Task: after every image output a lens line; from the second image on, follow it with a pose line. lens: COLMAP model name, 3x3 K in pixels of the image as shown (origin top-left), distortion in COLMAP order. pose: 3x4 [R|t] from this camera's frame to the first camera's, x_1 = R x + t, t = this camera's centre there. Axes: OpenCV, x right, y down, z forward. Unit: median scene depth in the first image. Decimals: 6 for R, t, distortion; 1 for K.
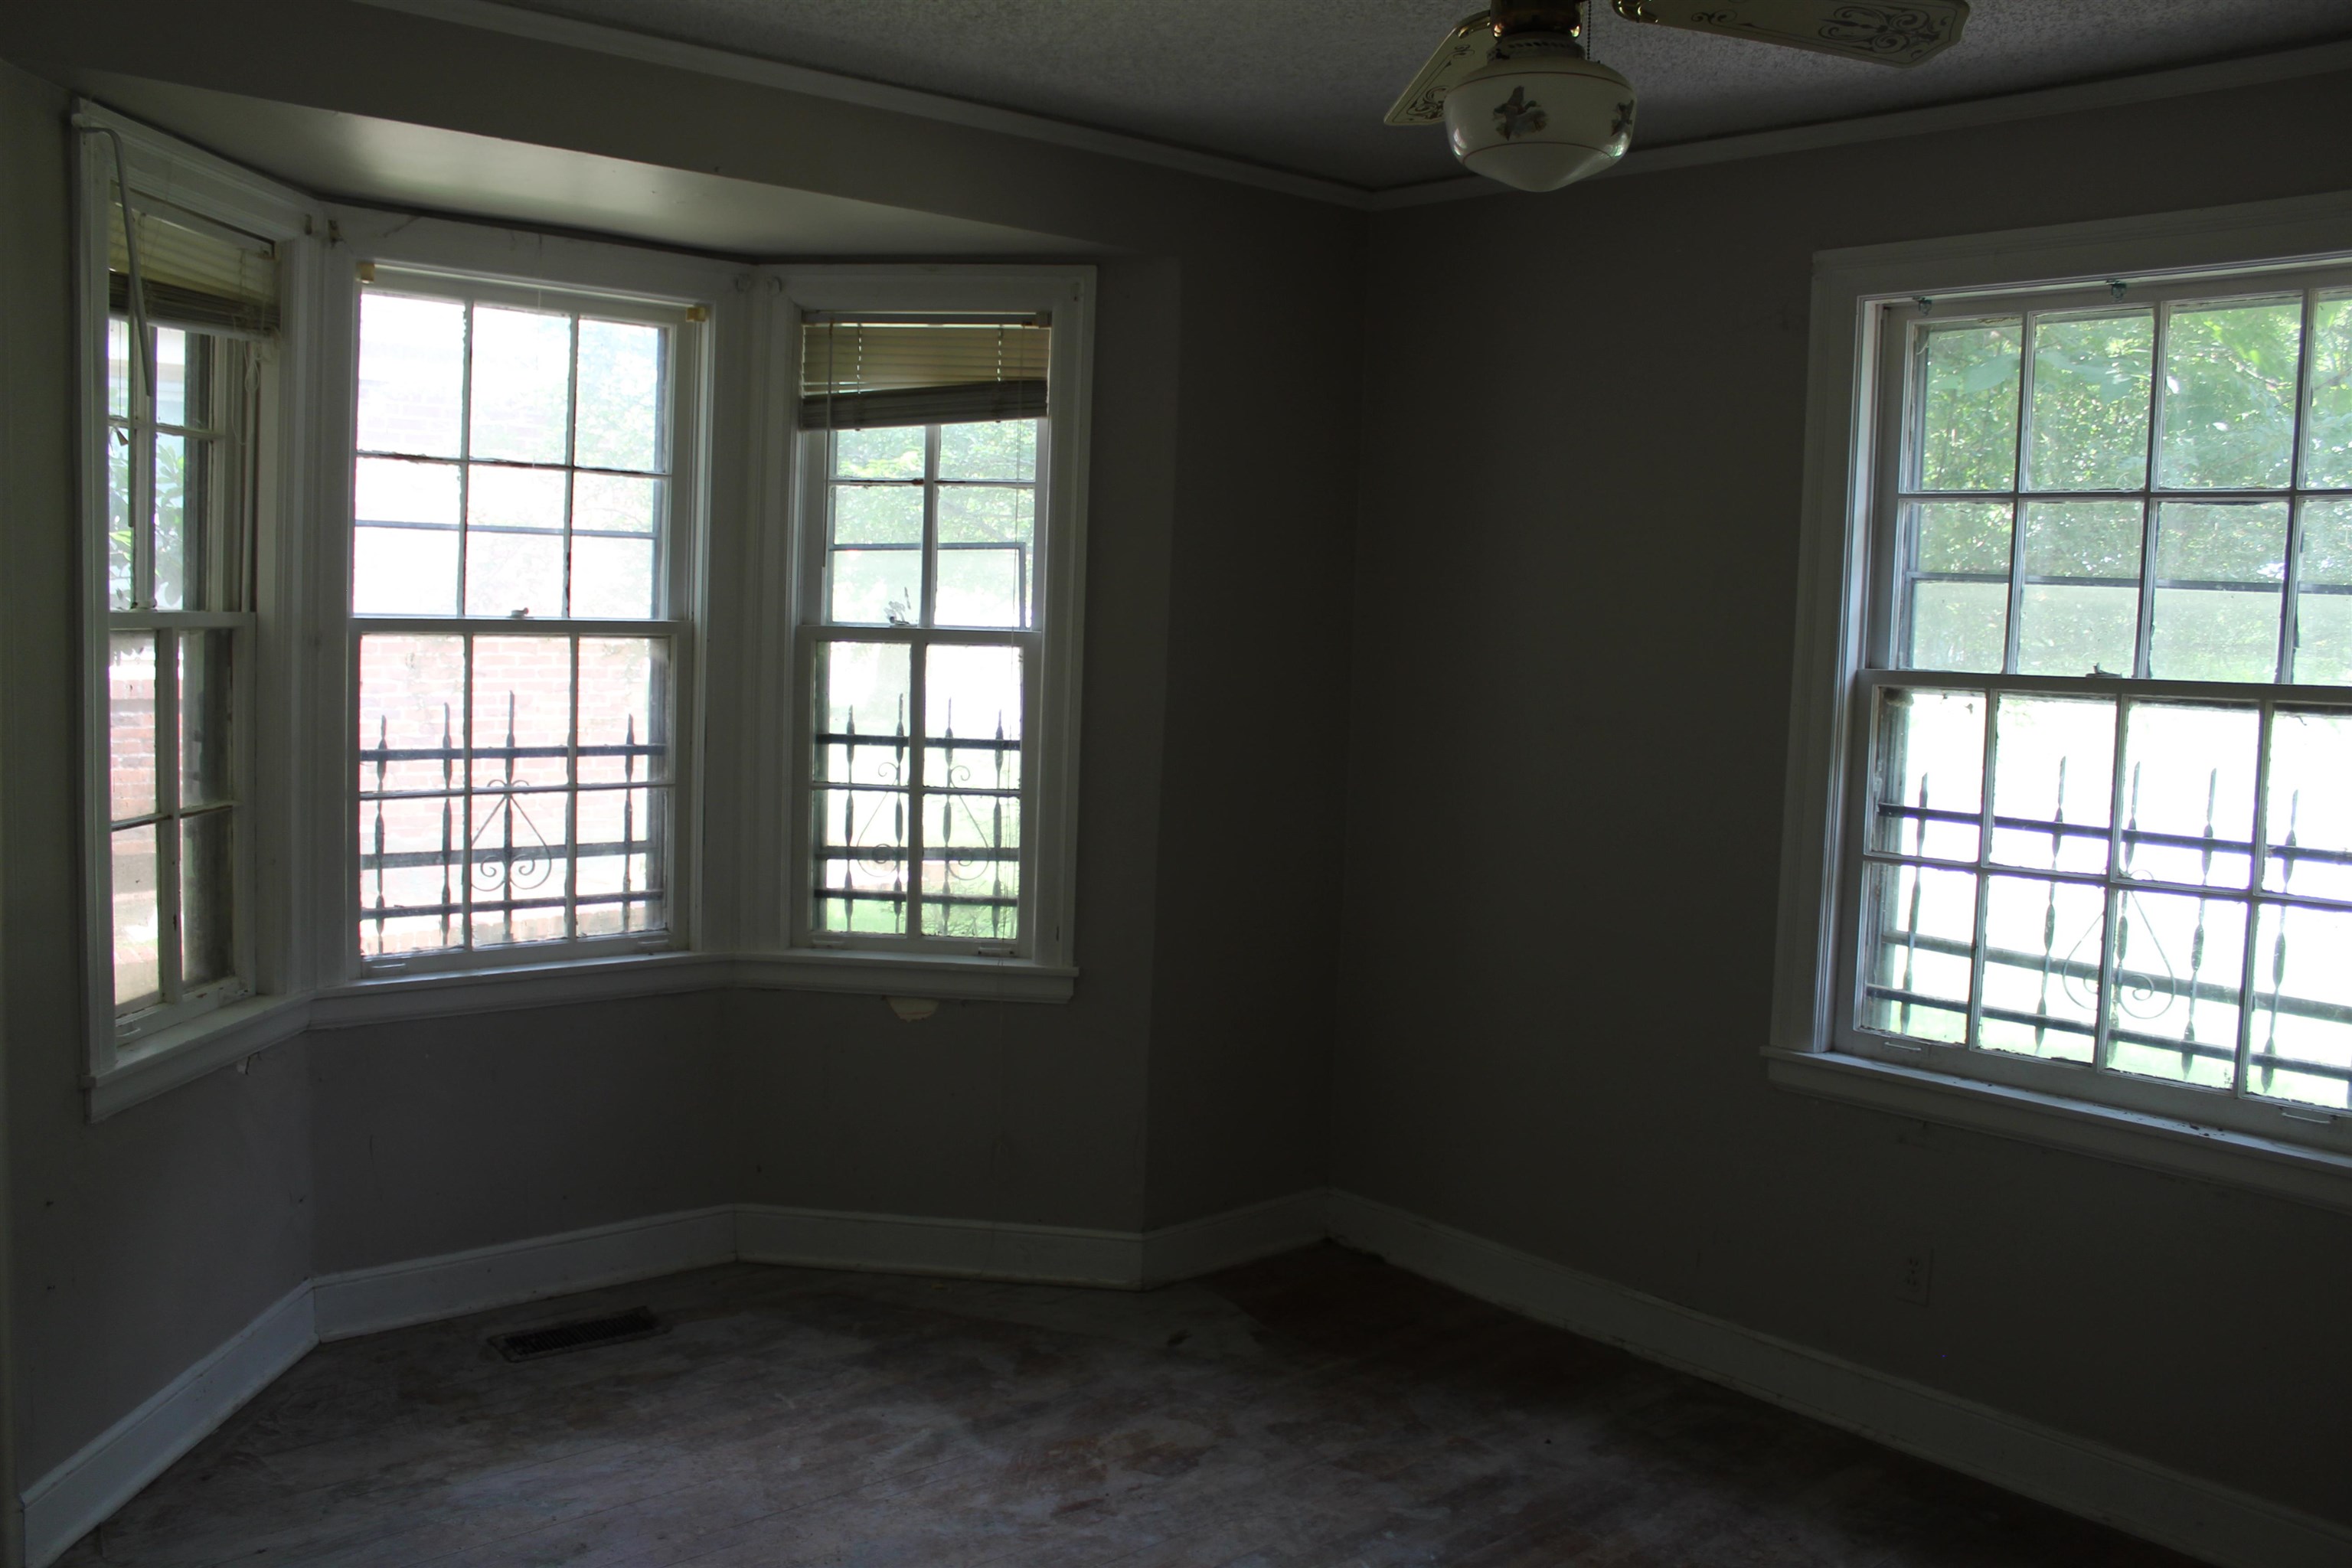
lens RADIAL K [[1978.3, 0, 1173.6], [0, 1978.3, 713.8], [0, 0, 1]] dist [-0.151641, 0.138004]
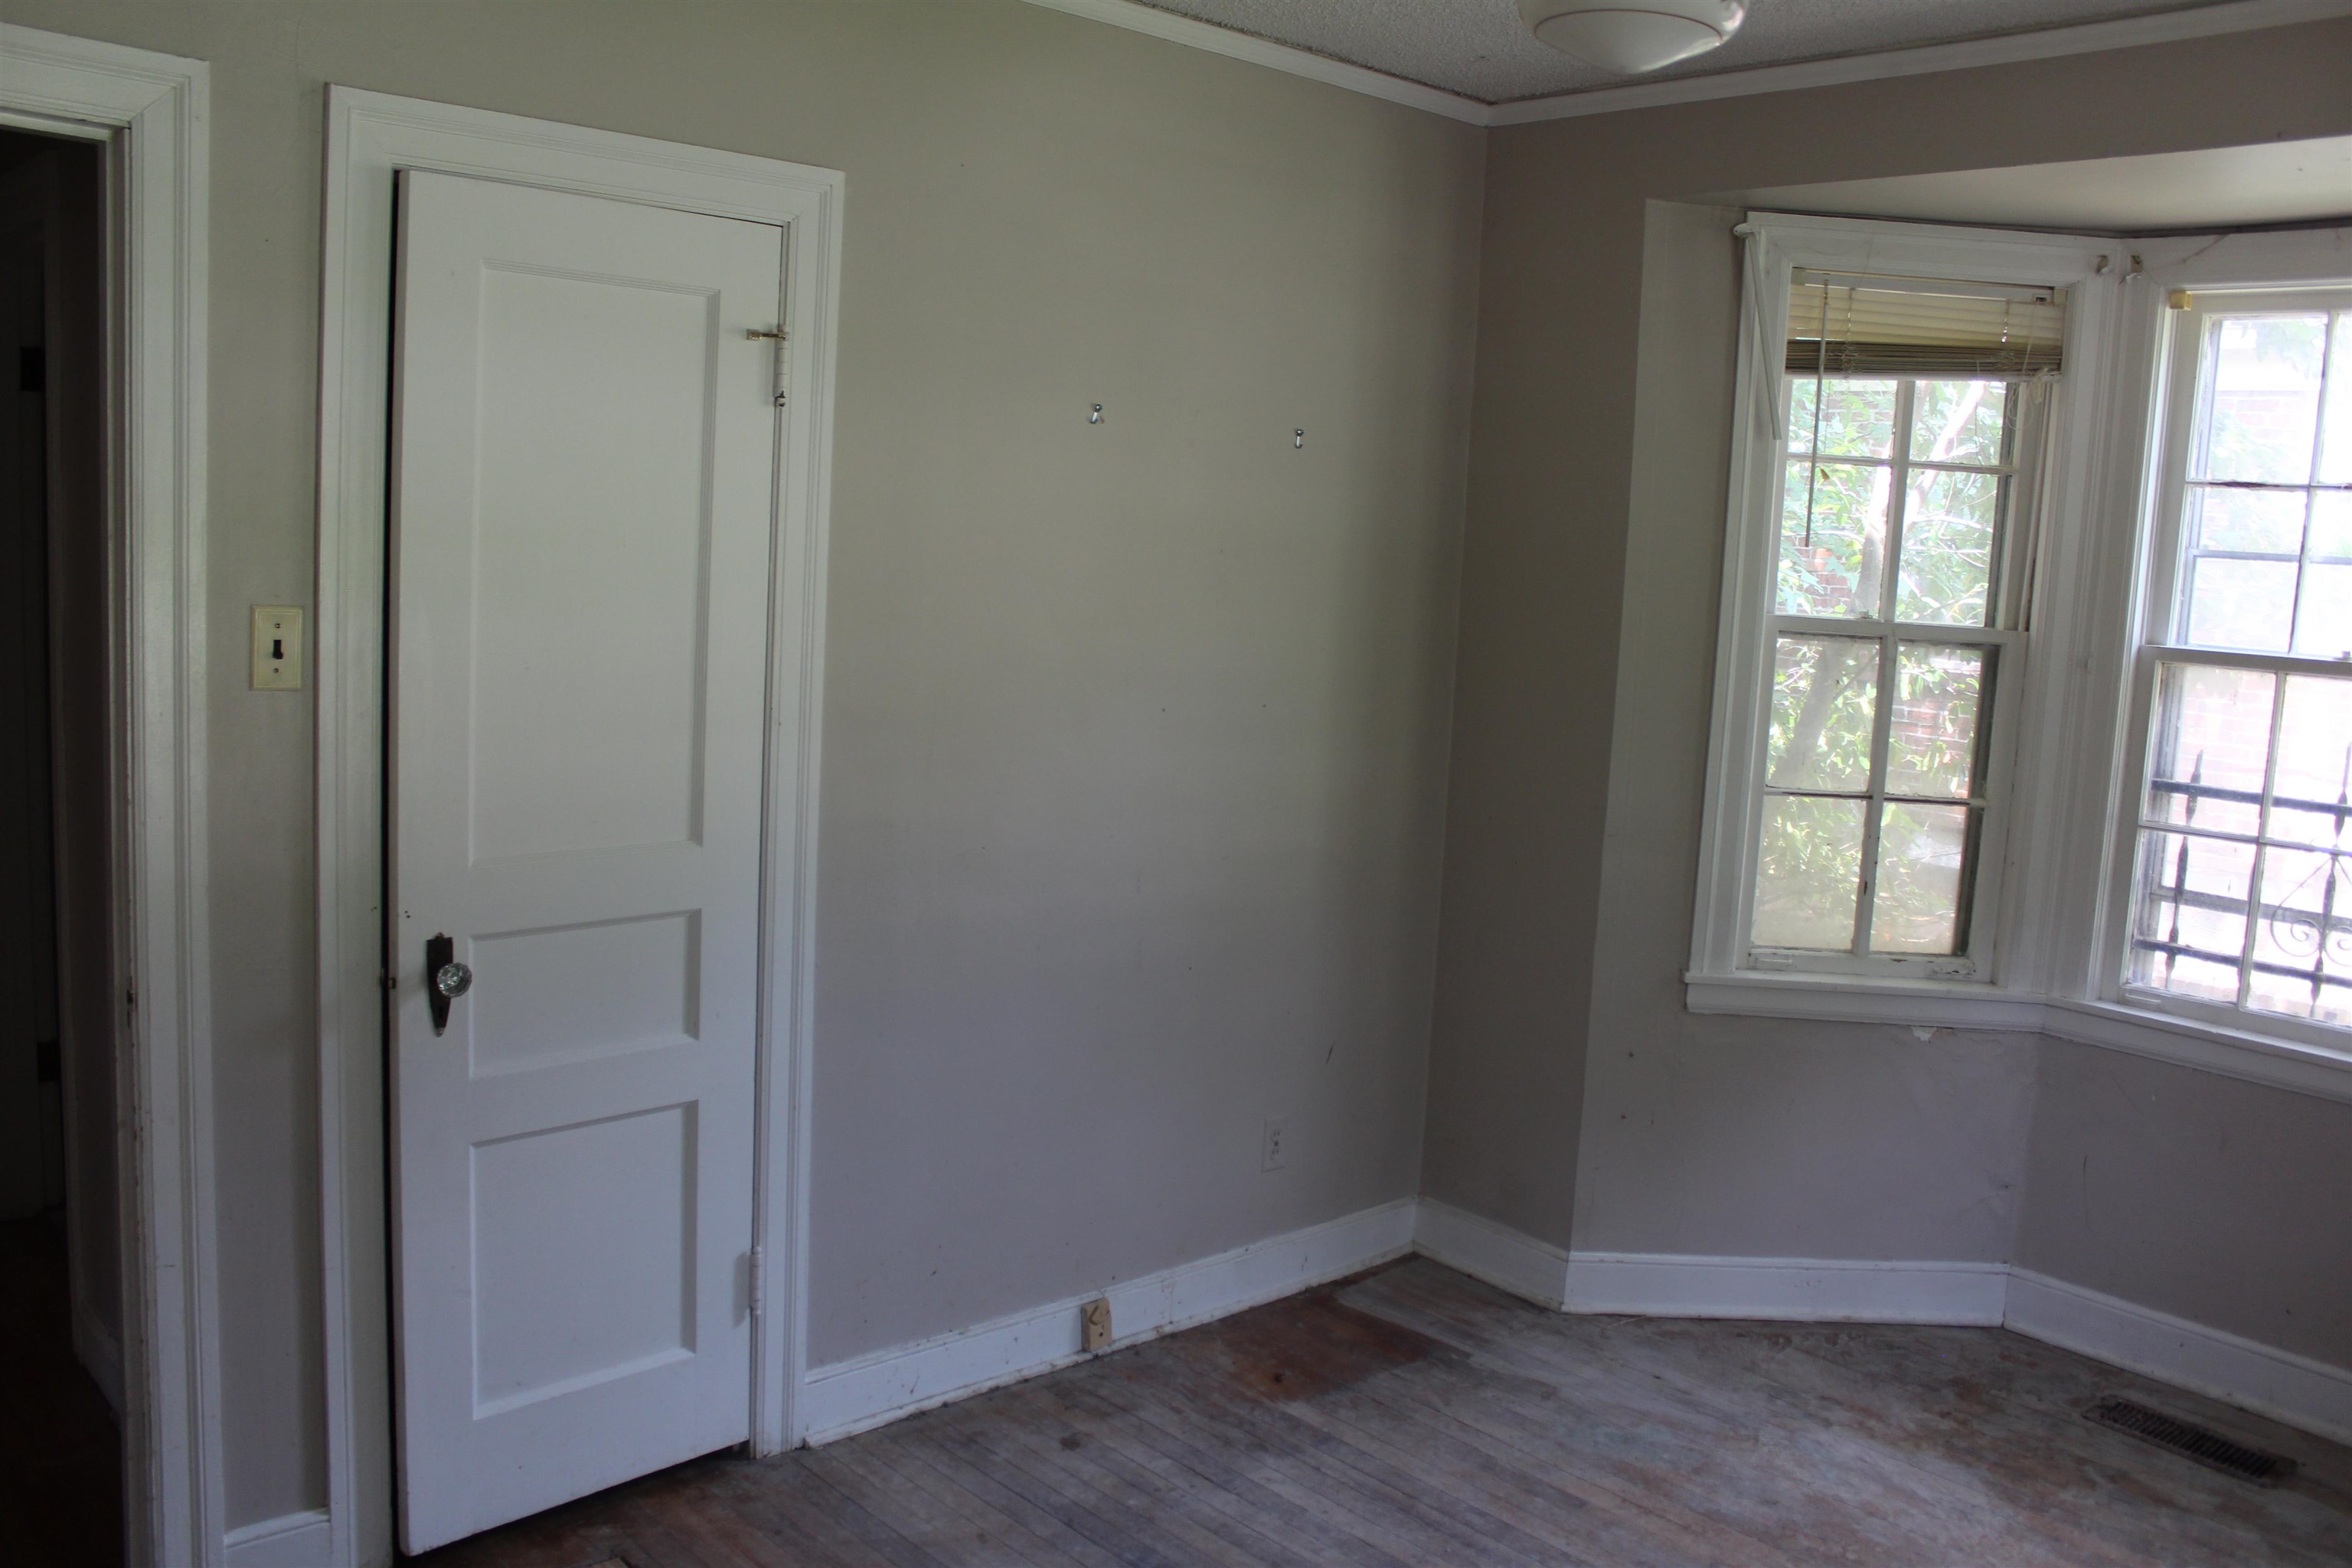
lens RADIAL K [[1978.3, 0, 1173.6], [0, 1978.3, 713.8], [0, 0, 1]] dist [-0.151641, 0.138004]
pose [[0.011923, 0.061200, -0.998054, 0.603209], [-0.109564, 0.992195, 0.059532, -0.019398], [0.993908, 0.108641, 0.018535, 0.510109]]
